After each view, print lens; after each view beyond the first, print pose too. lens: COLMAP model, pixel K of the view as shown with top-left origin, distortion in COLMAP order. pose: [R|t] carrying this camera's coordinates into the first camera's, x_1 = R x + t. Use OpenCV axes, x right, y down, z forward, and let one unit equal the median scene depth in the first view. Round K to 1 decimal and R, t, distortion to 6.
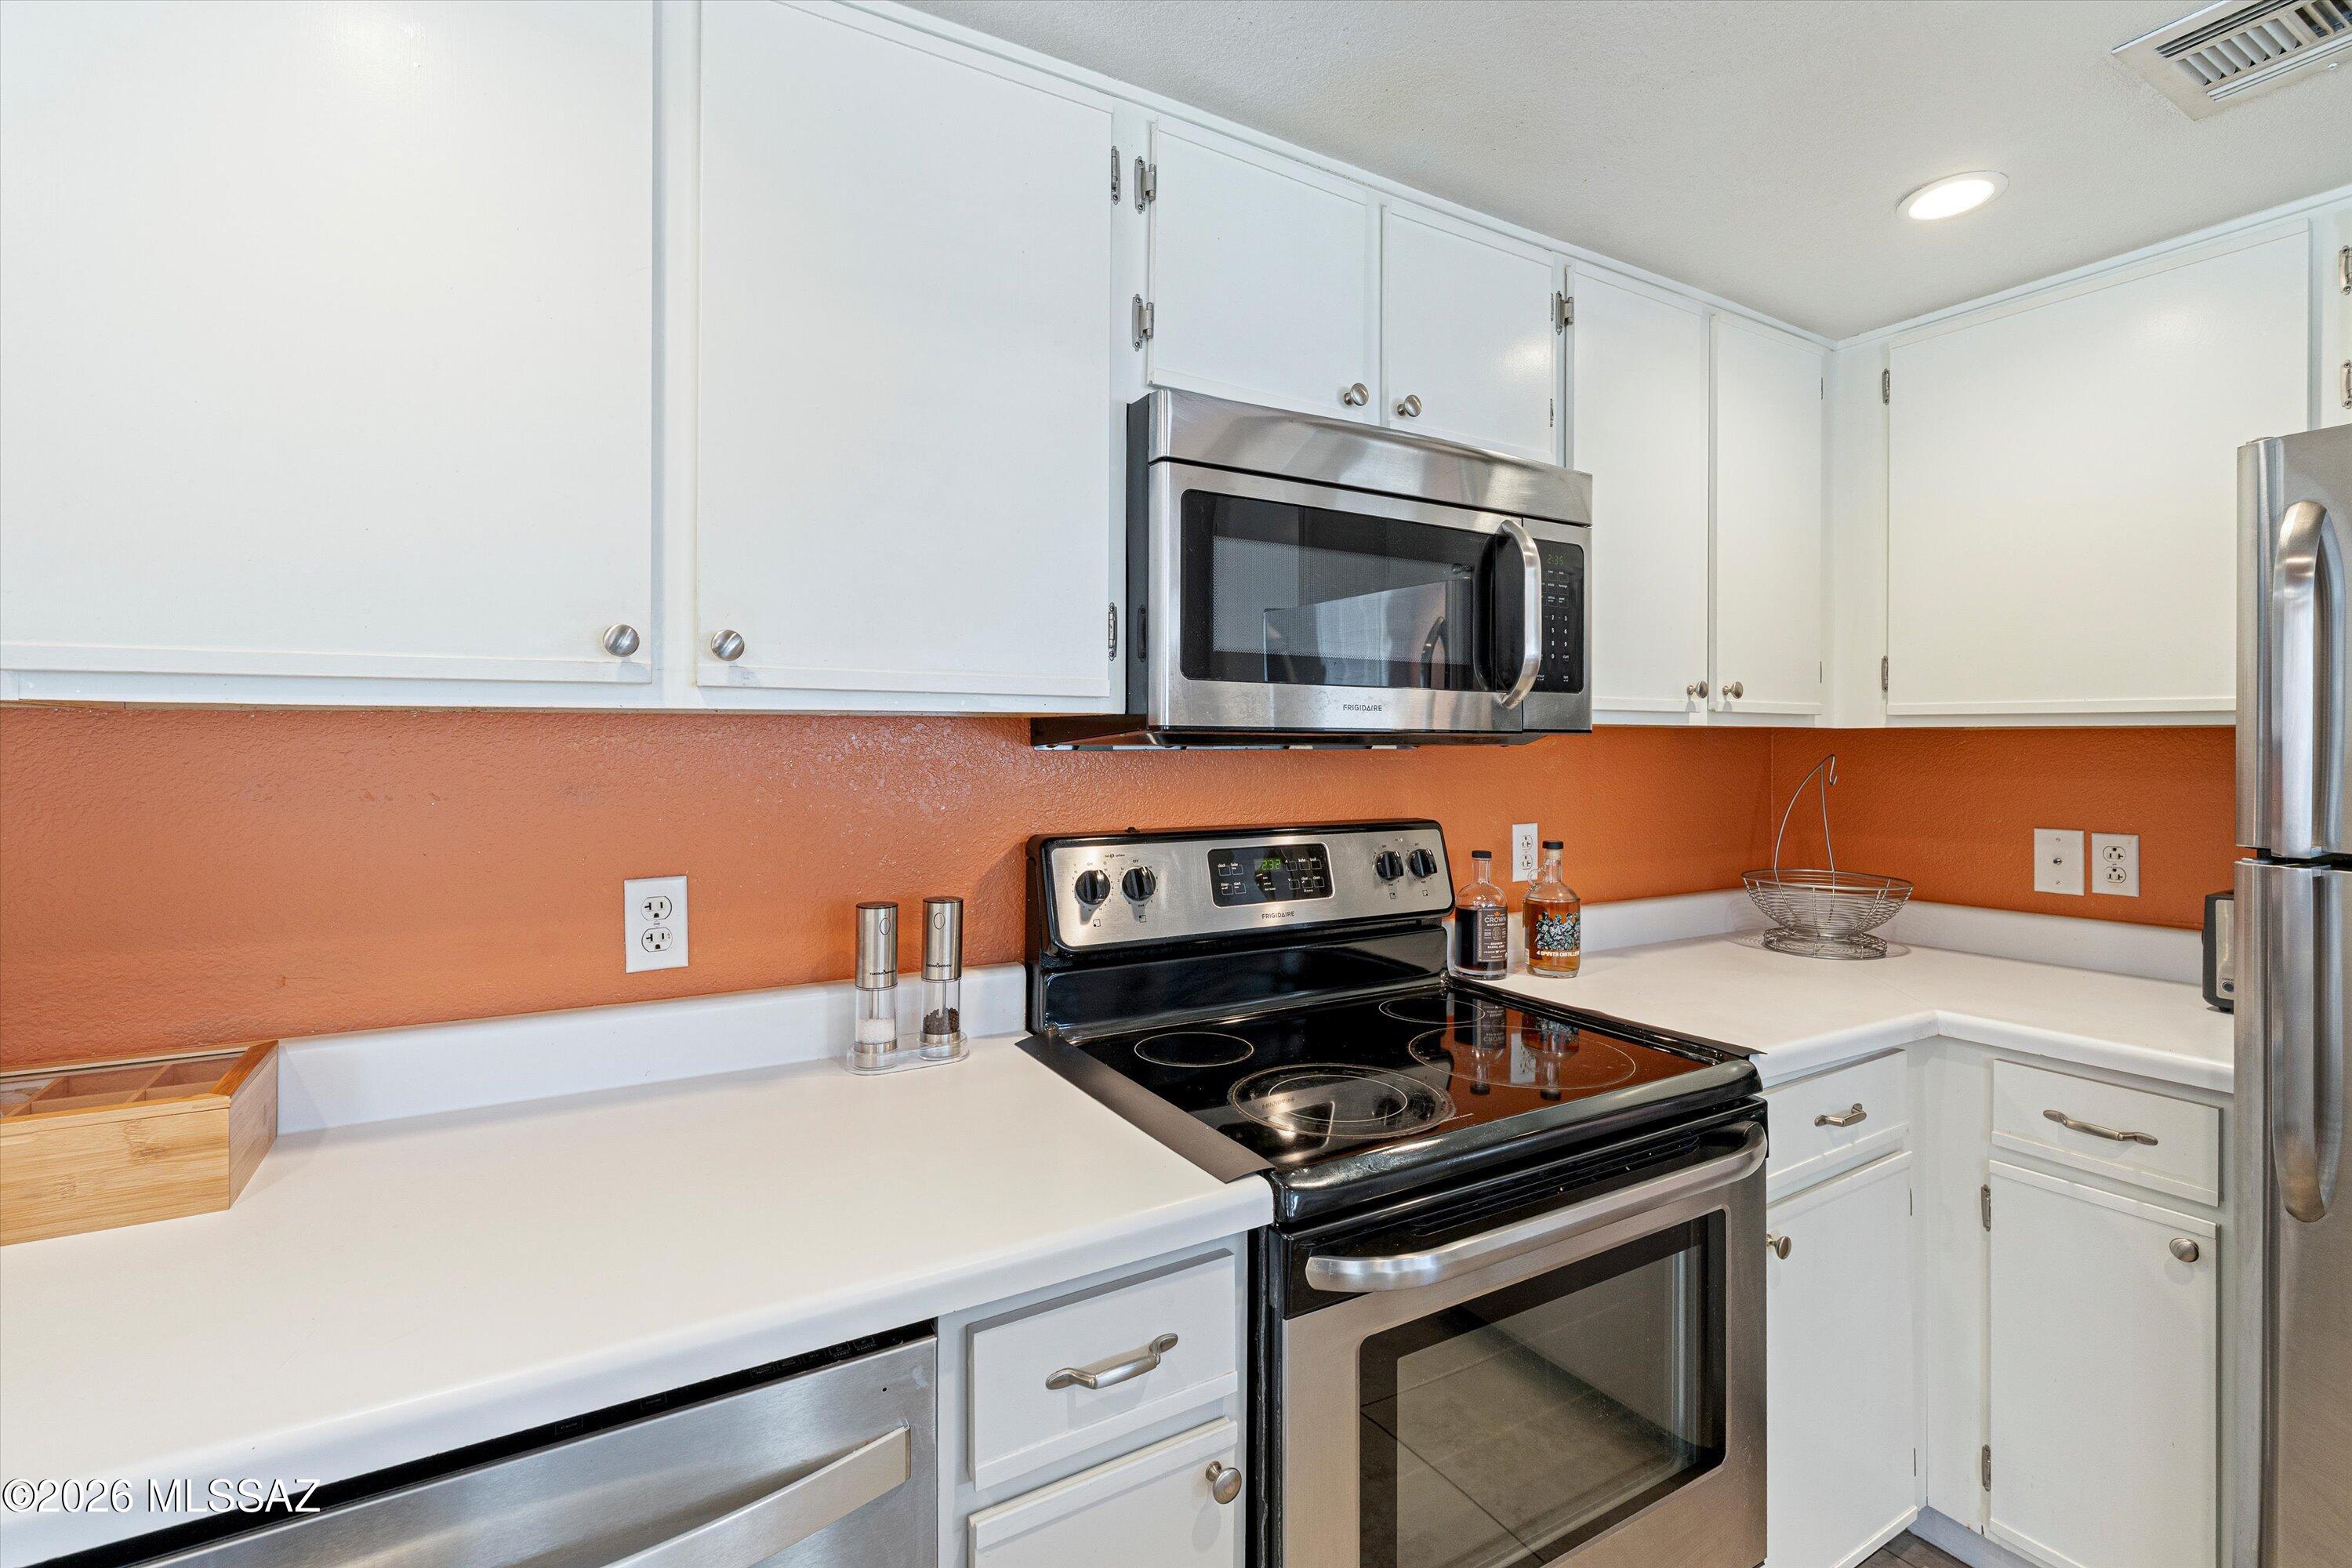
lens RADIAL K [[1079.3, 0, 1191.2], [0, 1079.3, 733.7], [0, 0, 1]] dist [-0.005421, 0.000502]
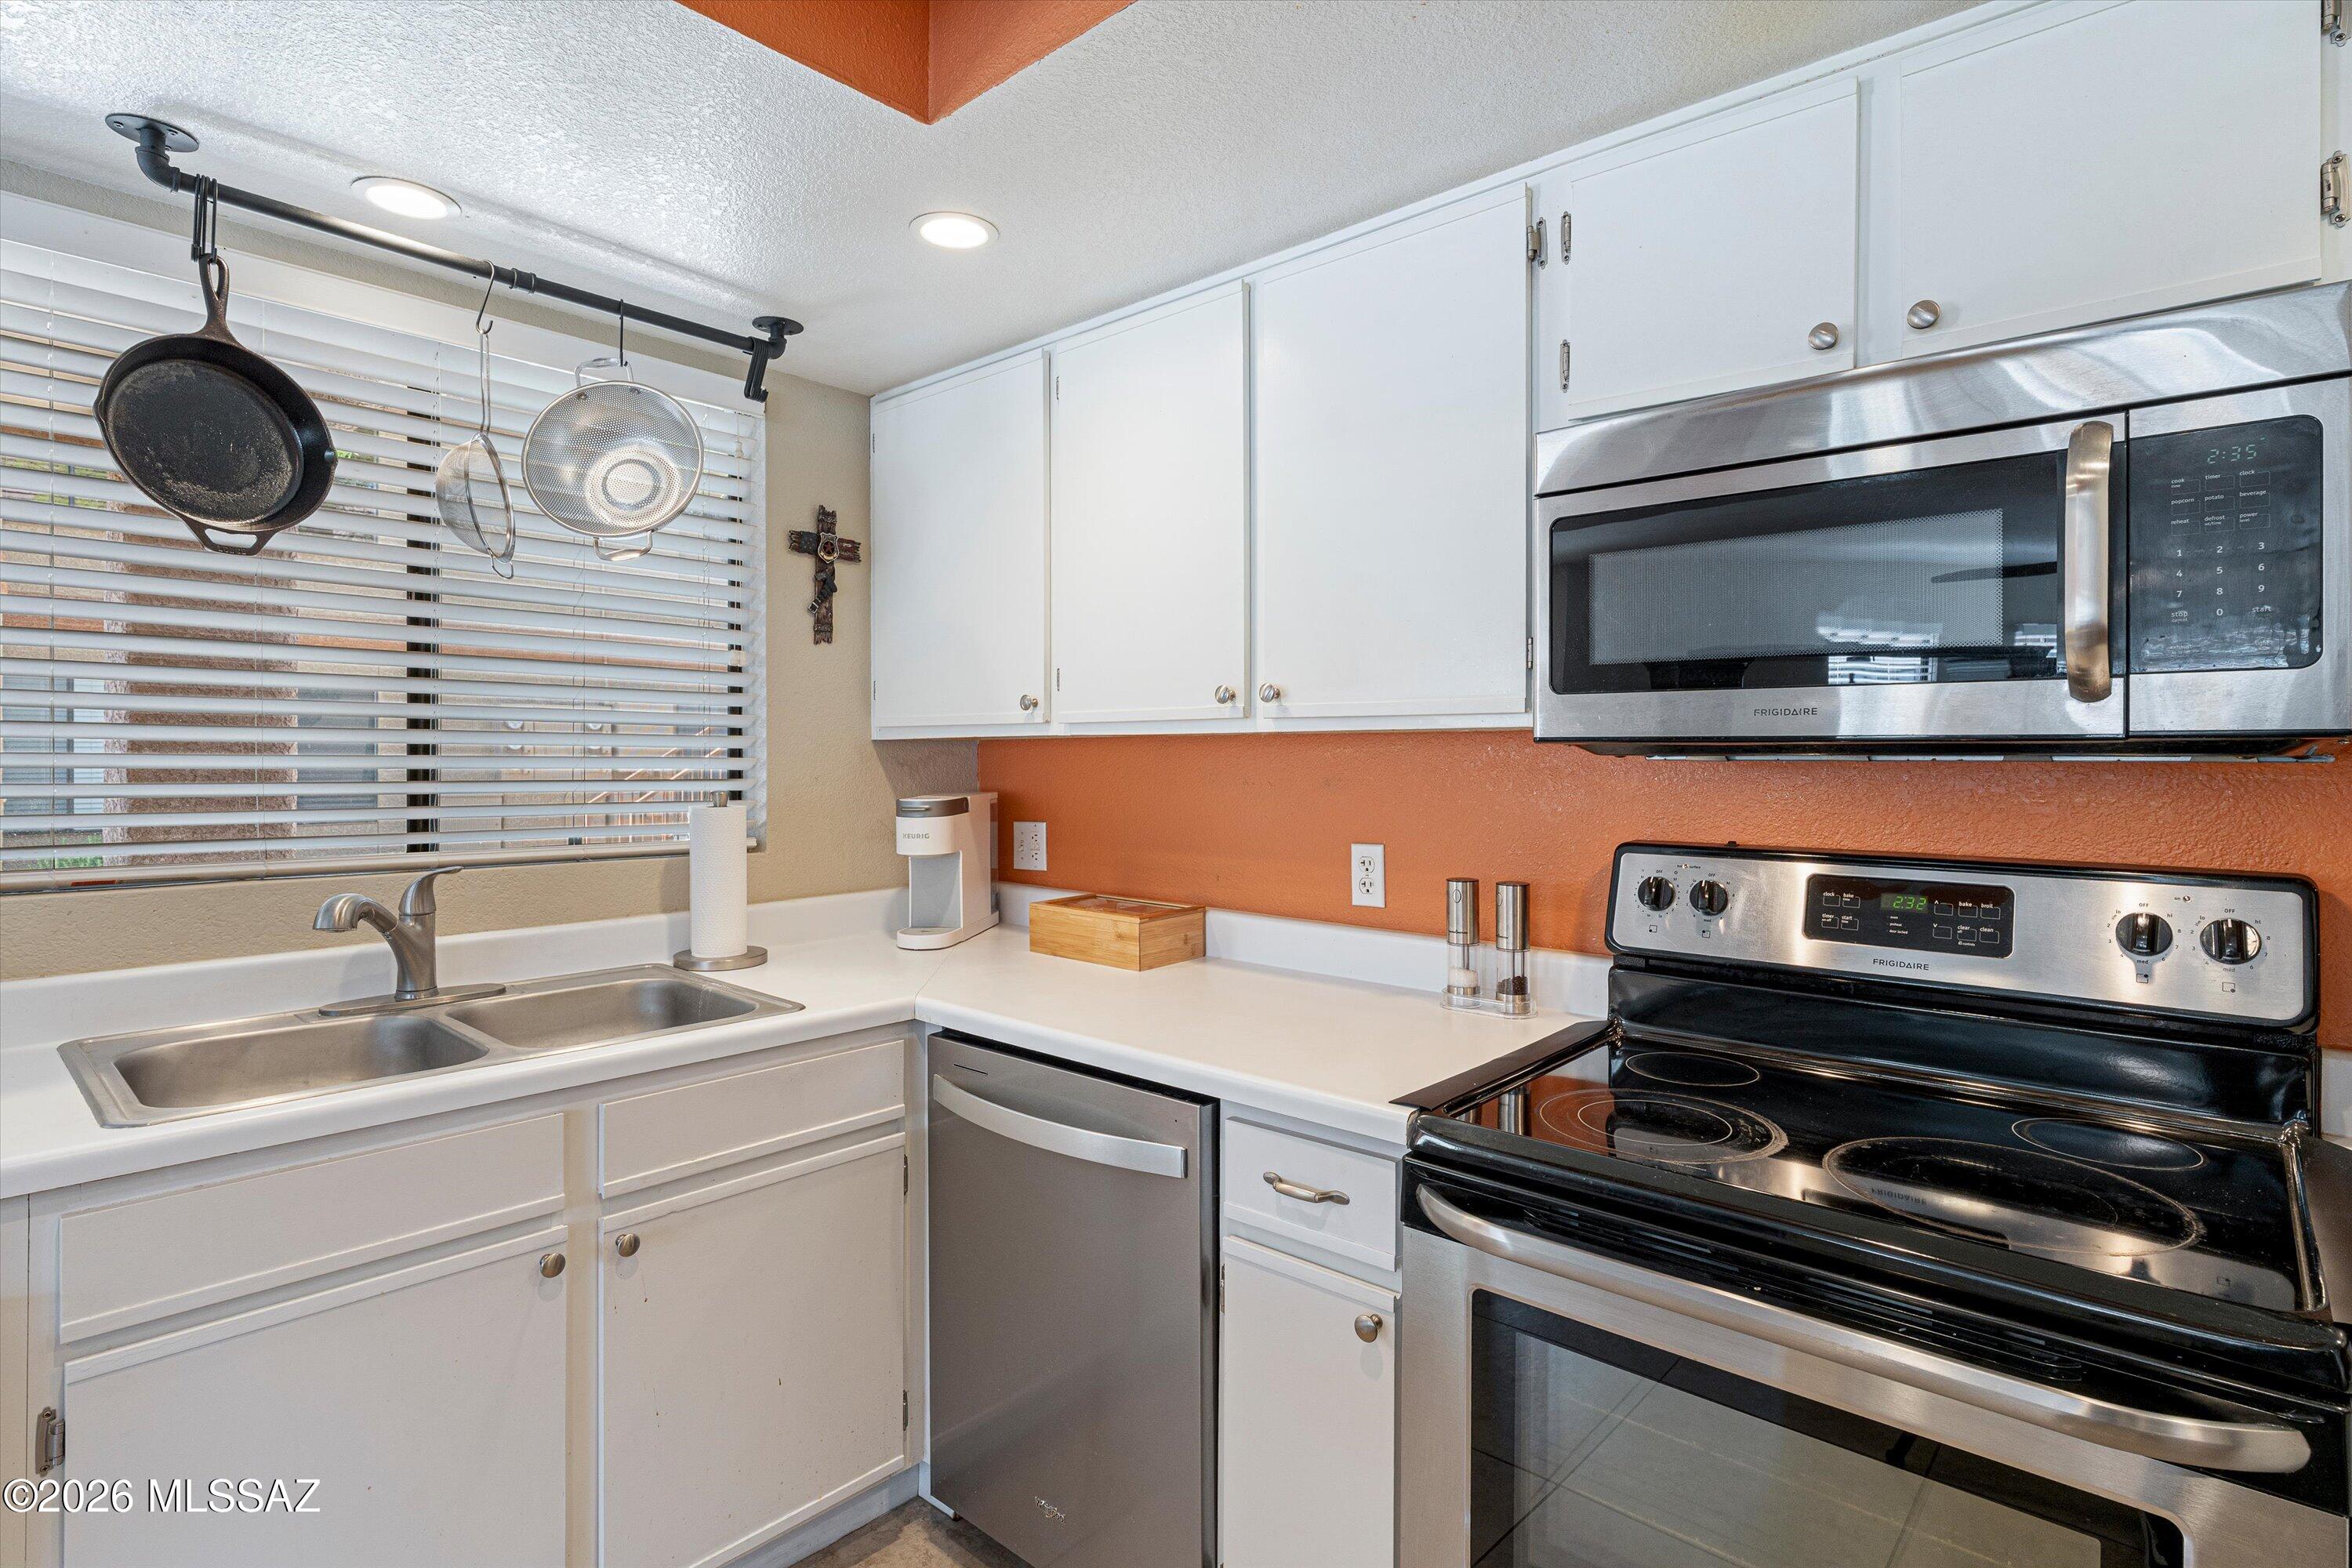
lens RADIAL K [[1162.6, 0, 1180.1], [0, 1162.6, 764.7], [0, 0, 1]] dist [-0.002566, 0.001322]
pose [[0.303031, 0.011265, -0.952914, 0.866536], [0.010212, 0.999834, 0.015067, -0.001724], [0.952926, -0.014297, 0.302866, 0.250341]]
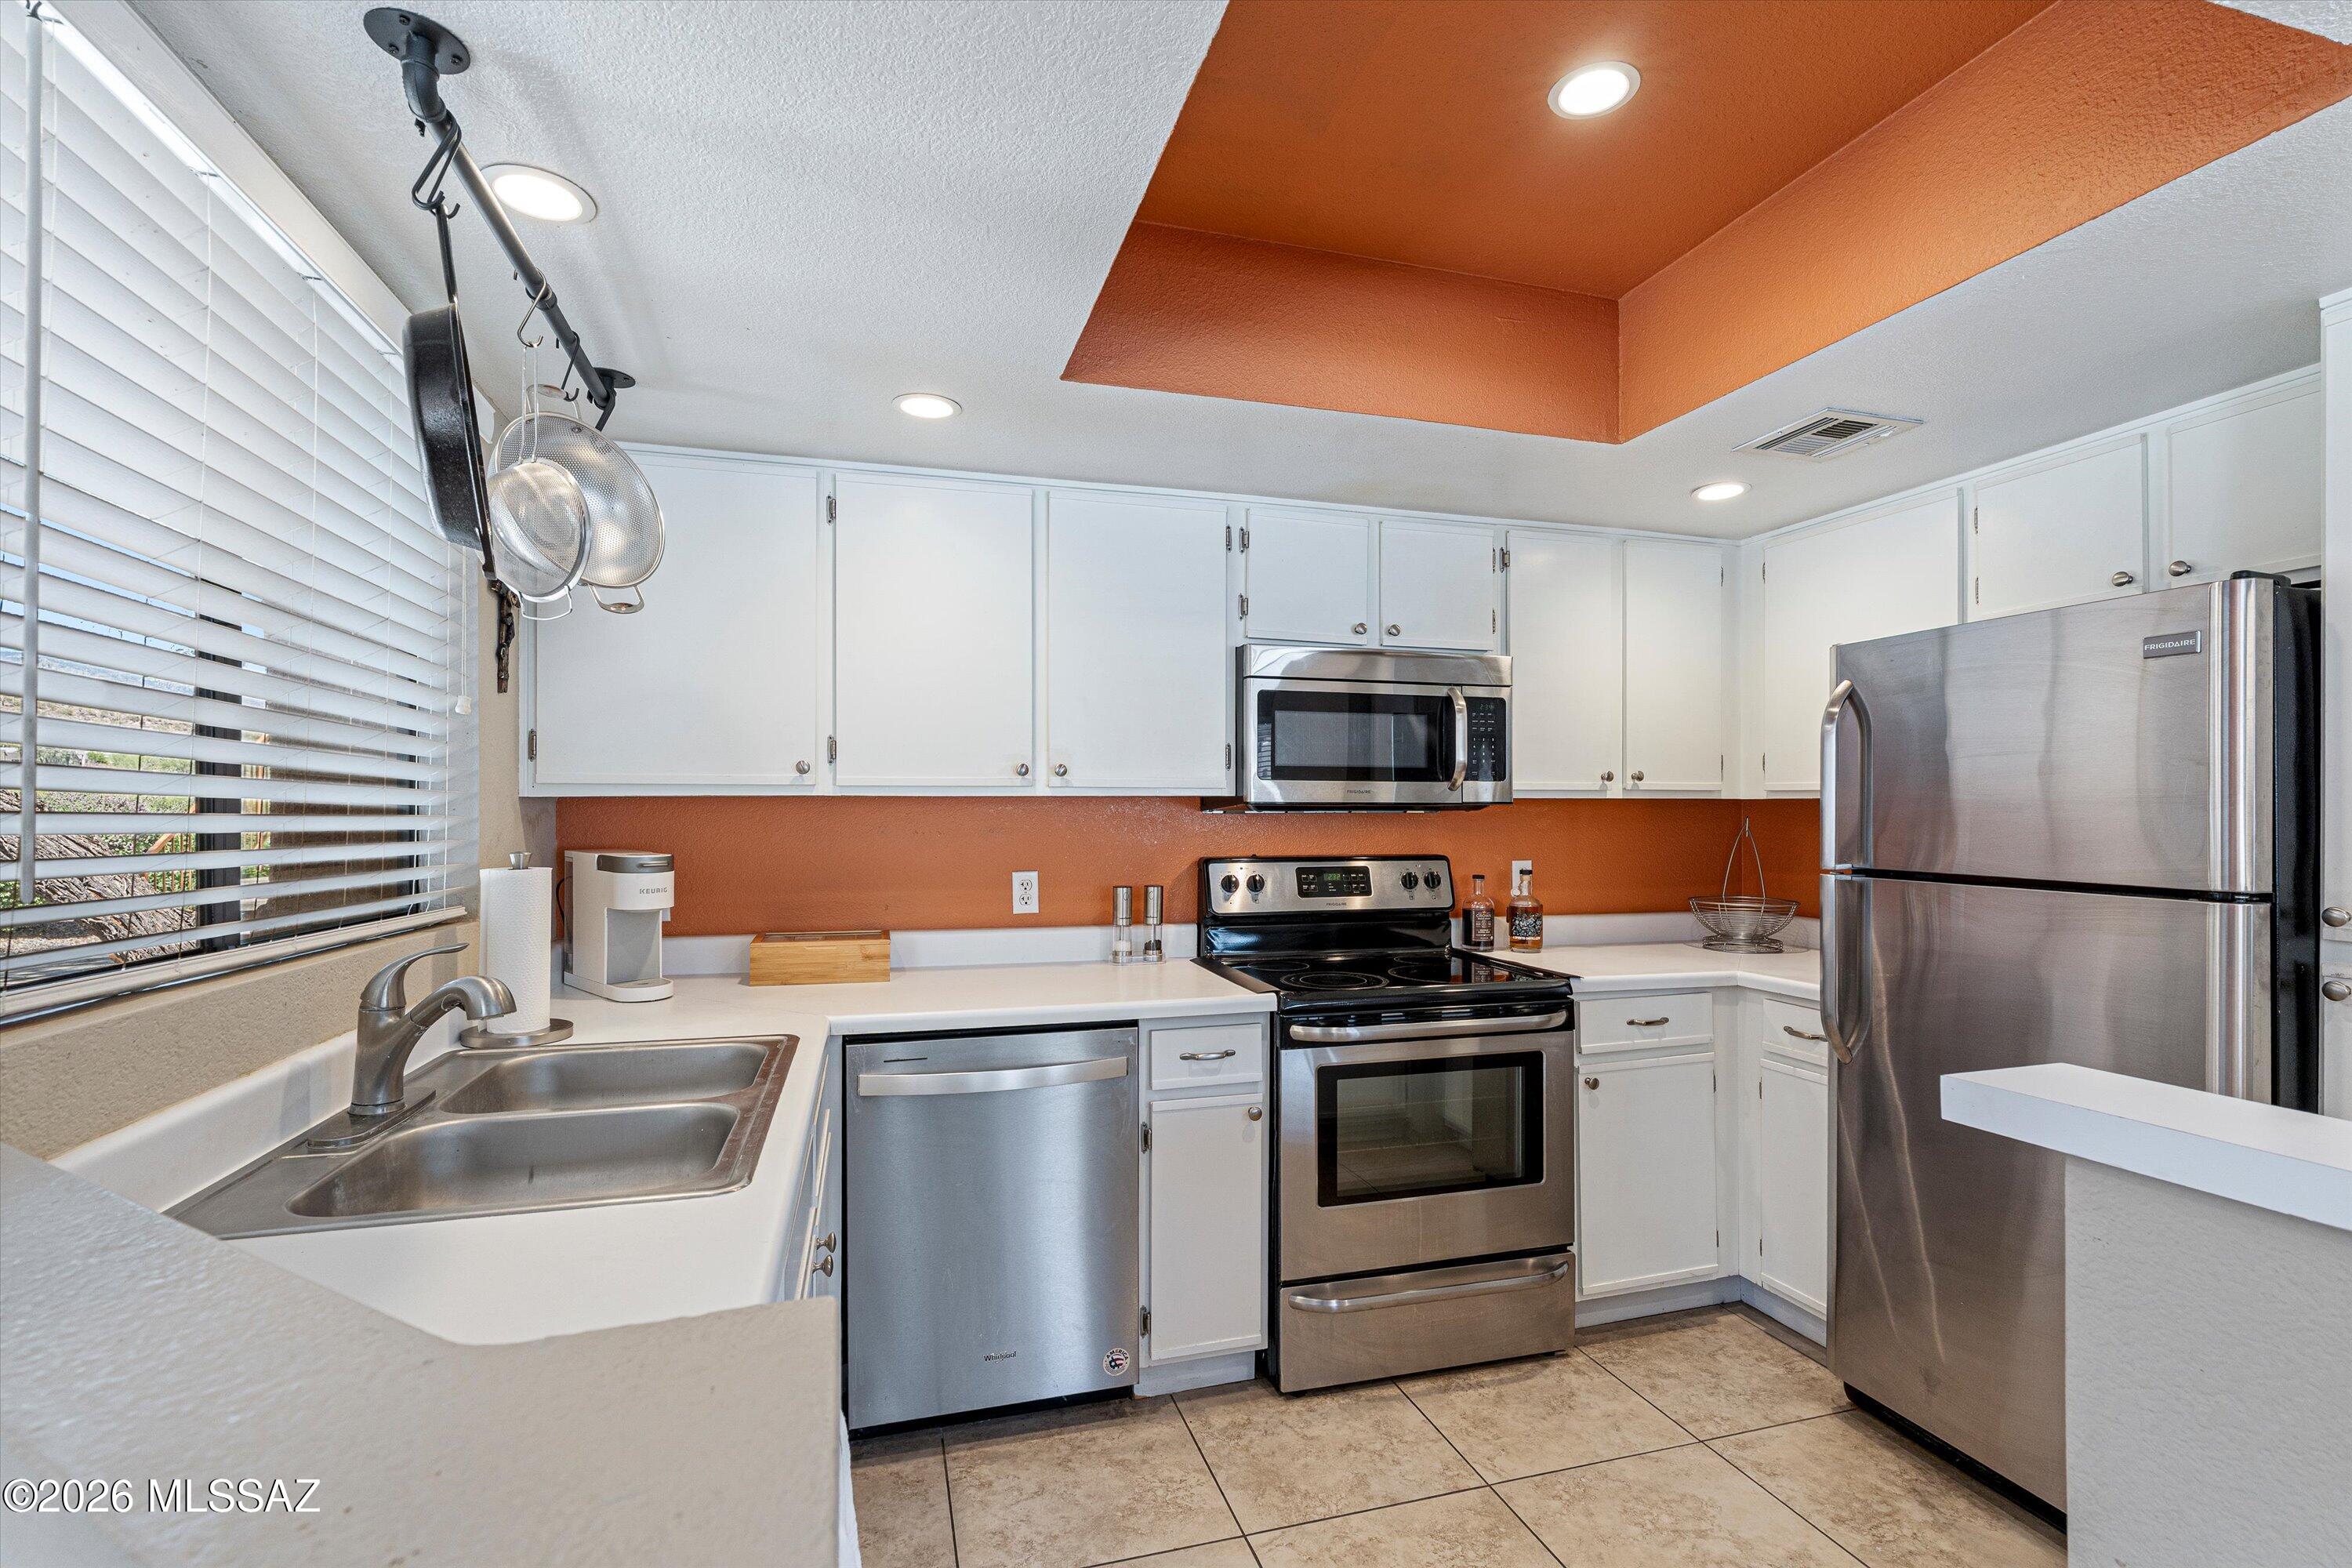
lens RADIAL K [[1079.3, 0, 1177.6], [0, 1079.3, 805.7], [0, 0, 1]] dist [-0.005421, 0.000502]
pose [[0.967871, -0.001126, -0.251443, 0.321554], [0.002780, 0.999977, 0.006222, -0.011031], [0.251431, -0.006721, 0.967852, -0.948204]]
